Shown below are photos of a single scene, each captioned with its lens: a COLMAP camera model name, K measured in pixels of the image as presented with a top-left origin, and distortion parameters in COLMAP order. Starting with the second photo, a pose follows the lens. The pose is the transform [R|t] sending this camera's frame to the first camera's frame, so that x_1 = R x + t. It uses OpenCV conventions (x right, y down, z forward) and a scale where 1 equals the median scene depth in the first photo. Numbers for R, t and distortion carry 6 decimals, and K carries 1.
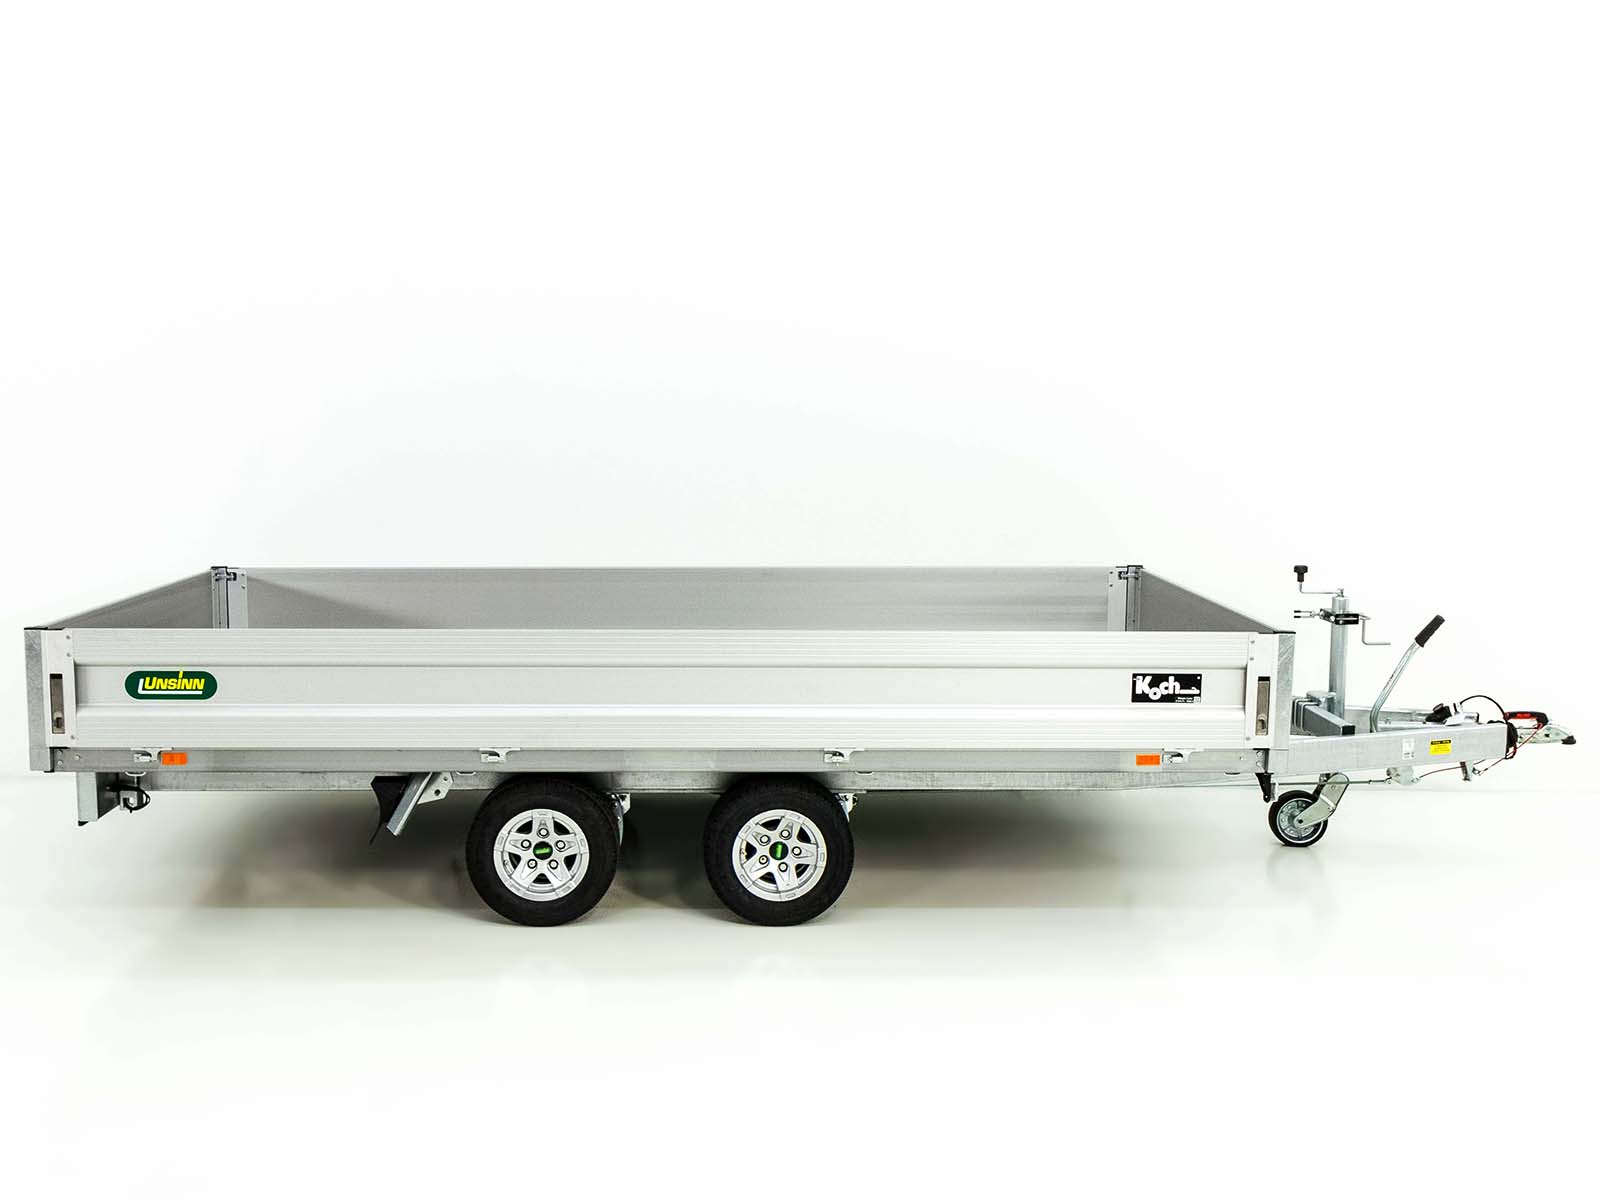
lens RADIAL K [[1632.8, 0, 800.0], [0, 1632.8, 600.0], [0, 0, 1]] dist [0.008278, 0.021013]
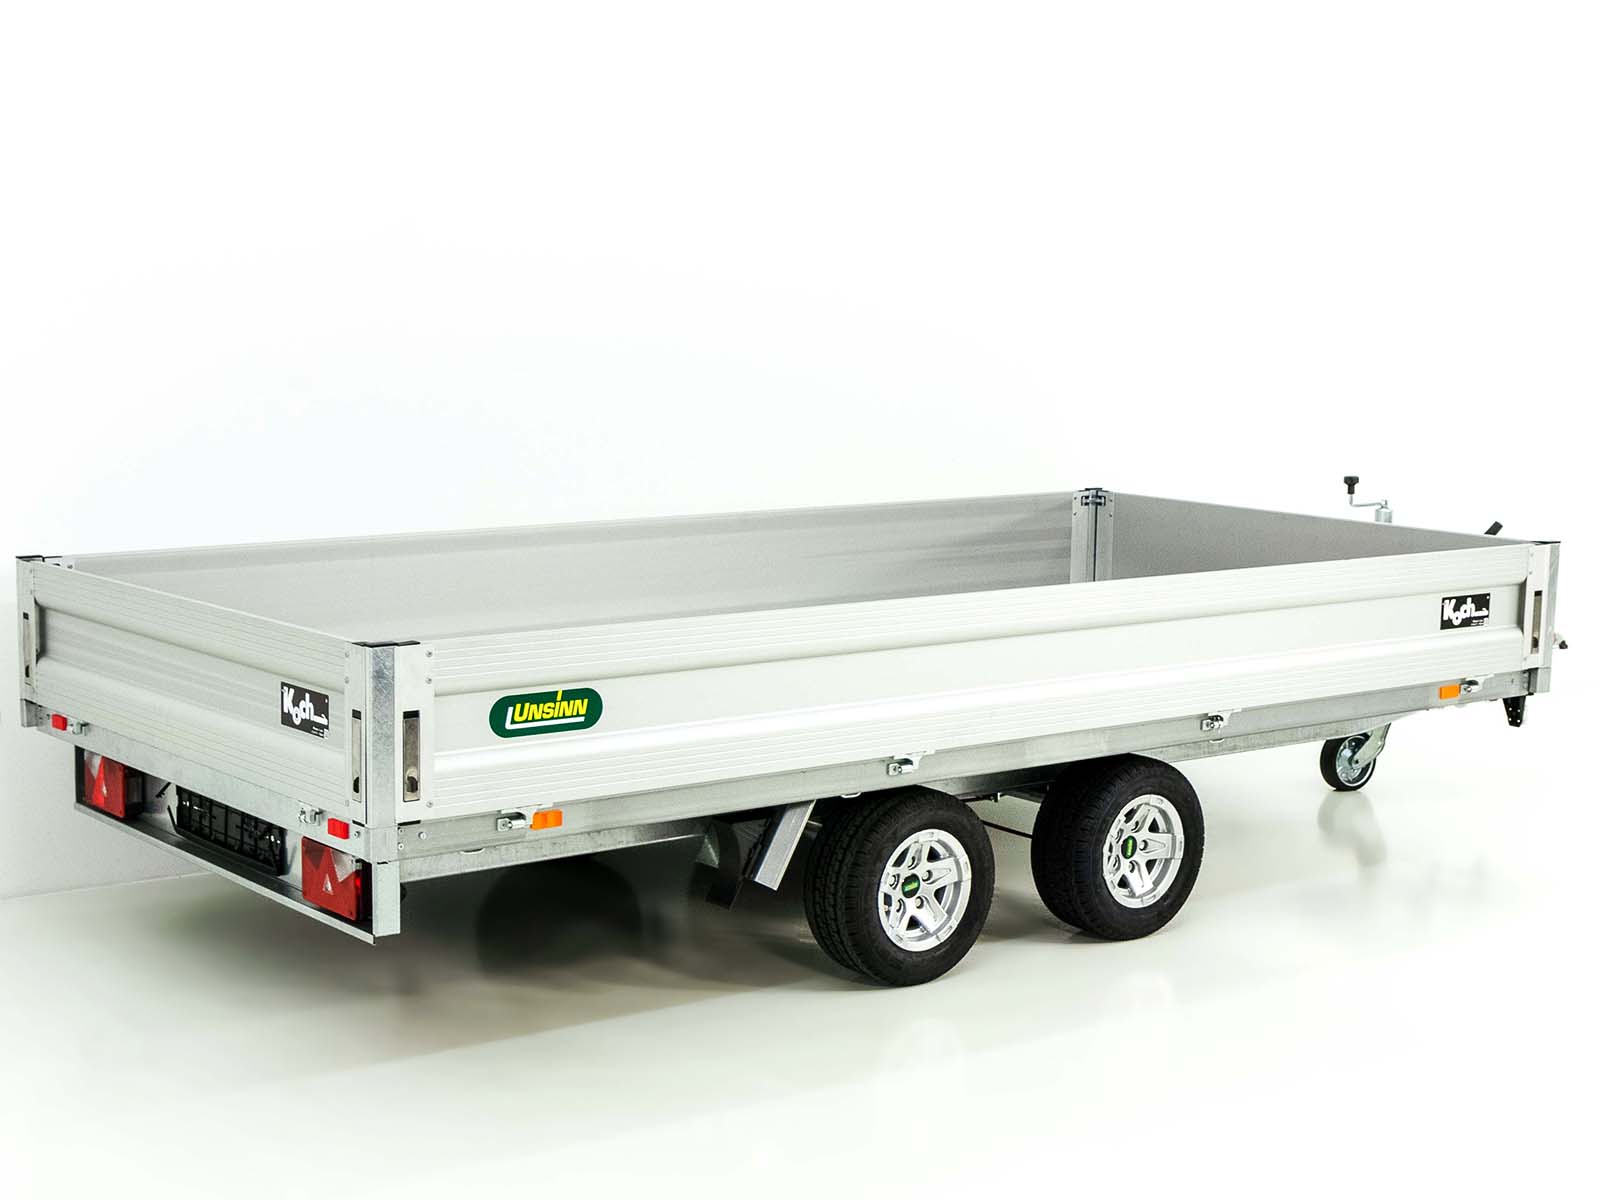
lens RADIAL K [[2513.7, 0, 800.0], [0, 2513.7, 600.0], [0, 0, 1]] dist [-0.006763, -0.066526]
pose [[0.810369, -0.071793, 0.581505, -0.892929], [0.063231, 0.997384, 0.035021, -0.025017], [-0.582498, 0.008389, 0.812789, 0.075076]]
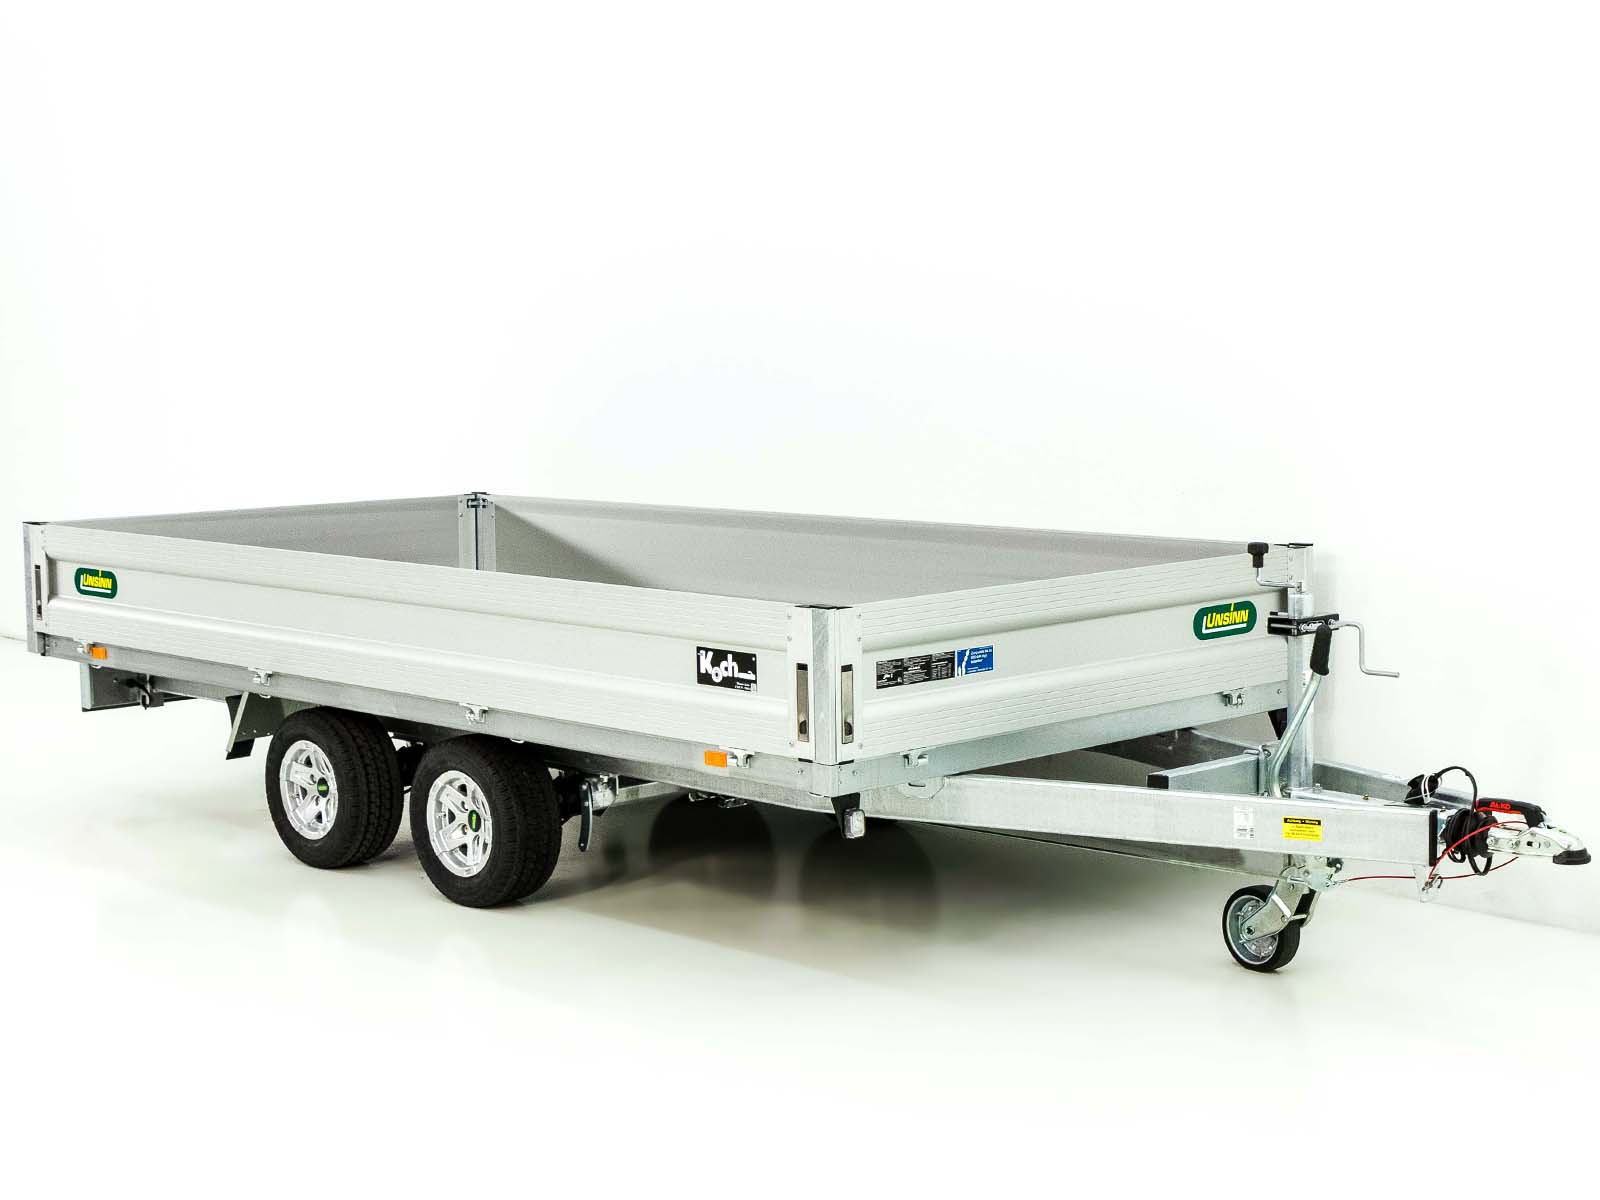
lens RADIAL K [[2592.9, 0, 800.0], [0, 2592.9, 600.0], [0, 0, 1]] dist [0.079742, 0.143011]
pose [[0.677435, 0.067878, -0.732444, 1.155517], [-0.074512, 0.996944, 0.023474, -0.010734], [0.731799, 0.038674, 0.680423, 0.178993]]
